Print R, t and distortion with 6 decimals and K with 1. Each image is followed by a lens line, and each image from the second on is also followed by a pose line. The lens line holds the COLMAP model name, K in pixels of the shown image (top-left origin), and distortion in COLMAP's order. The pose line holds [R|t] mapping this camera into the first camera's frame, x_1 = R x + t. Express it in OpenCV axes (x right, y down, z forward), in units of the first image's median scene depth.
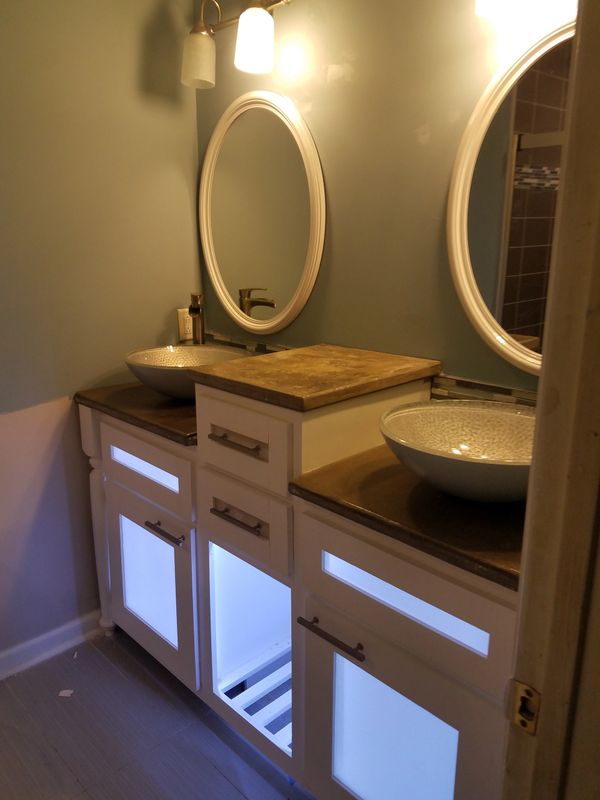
lens RADIAL K [[596.0, 0, 268.9], [0, 596.0, 384.1], [0, 0, 1]] dist [0.076558, -0.121135]
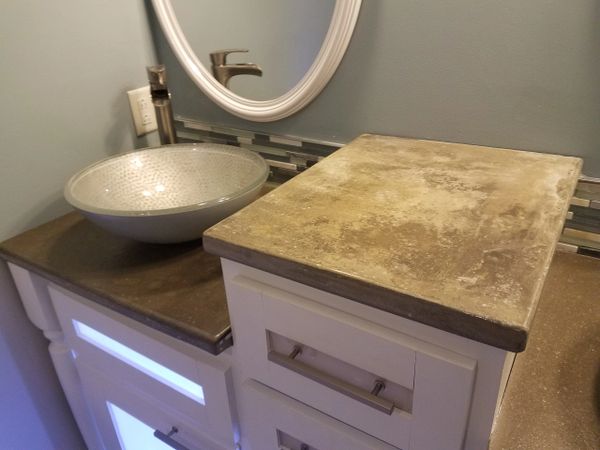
lens RADIAL K [[474.1, 0, 300.0], [0, 474.1, 225.0], [0, 0, 1]] dist [0.097025, -0.172993]
pose [[0.967236, -0.152893, 0.202677, -0.121450], [0.102135, 0.965210, 0.240702, -0.113524], [-0.232427, -0.212116, 0.949202, 0.496956]]
